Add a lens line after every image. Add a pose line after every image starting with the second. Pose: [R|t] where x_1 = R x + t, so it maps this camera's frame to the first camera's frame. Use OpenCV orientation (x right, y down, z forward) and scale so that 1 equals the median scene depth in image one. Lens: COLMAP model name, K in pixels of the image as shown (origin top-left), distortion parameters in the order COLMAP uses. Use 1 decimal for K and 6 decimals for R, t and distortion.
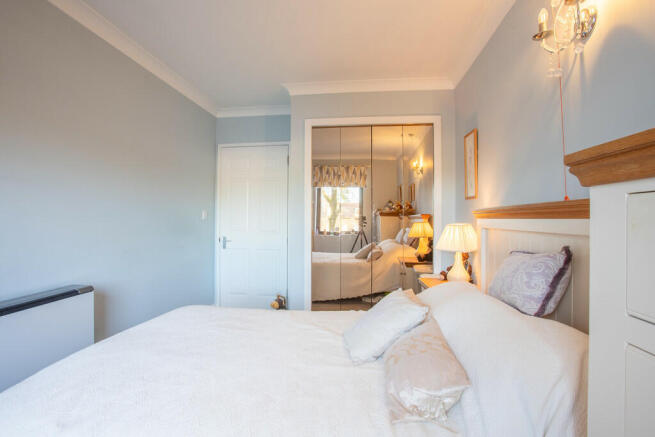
lens RADIAL K [[334.4, 0, 325.0], [0, 334.4, 219.2], [0, 0, 1]] dist [-0.038384, -0.001003]
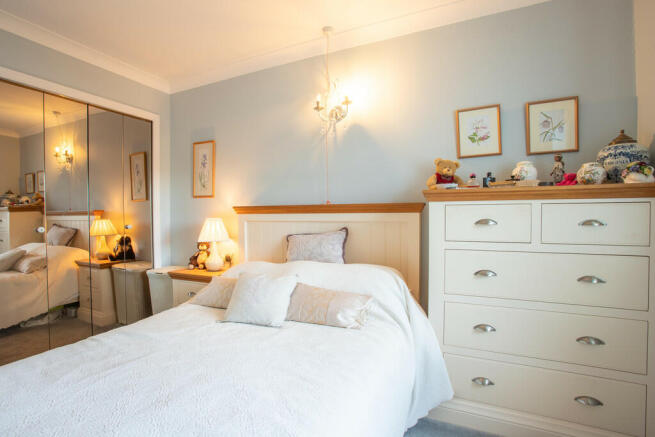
lens RADIAL K [[331.1, 0, 320.4], [0, 331.1, 217.9], [0, 0, 1]] dist [-0.027619, 0.010438]
pose [[0.323206, -0.023966, 0.946025, -0.450162], [0.010077, 0.999710, 0.021883, -0.007983], [-0.946275, 0.002461, 0.323354, 0.180640]]
